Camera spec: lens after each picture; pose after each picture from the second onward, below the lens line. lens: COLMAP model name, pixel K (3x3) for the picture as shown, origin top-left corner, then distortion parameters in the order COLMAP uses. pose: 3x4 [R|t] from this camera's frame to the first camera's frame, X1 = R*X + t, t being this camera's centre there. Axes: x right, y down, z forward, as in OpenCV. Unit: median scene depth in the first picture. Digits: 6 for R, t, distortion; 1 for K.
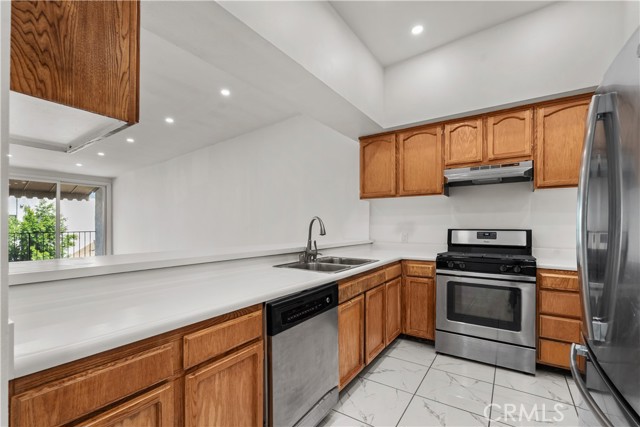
lens RADIAL K [[284.9, 0, 319.4], [0, 284.9, 226.1], [0, 0, 1]] dist [-0.004584, 0.000821]
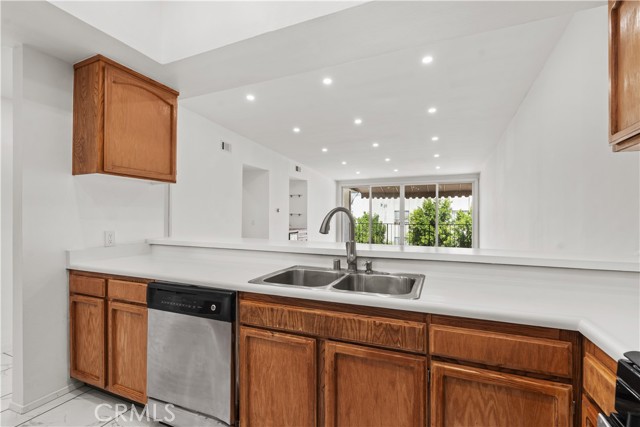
lens RADIAL K [[284.9, 0, 315.6], [0, 284.9, 217.6], [0, 0, 1]] dist [-0.004584, 0.000821]
pose [[0.178710, -0.003920, -0.983894, 0.605216], [-0.002385, 0.999987, -0.004417, -0.001582], [0.983899, 0.003136, 0.178698, 0.762330]]
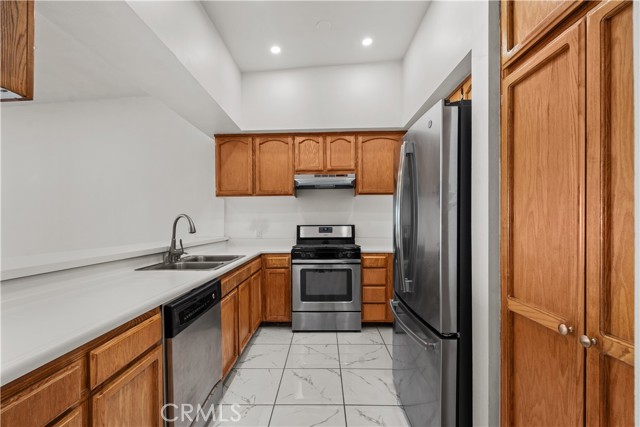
lens RADIAL K [[284.9, 0, 316.9], [0, 284.9, 221.6], [0, 0, 1]] dist [-0.004584, 0.000821]
pose [[0.842918, -0.006788, 0.538000, -0.137043], [0.010197, 0.999942, -0.003359, -0.000112], [-0.537946, 0.008317, 0.842938, -0.041211]]
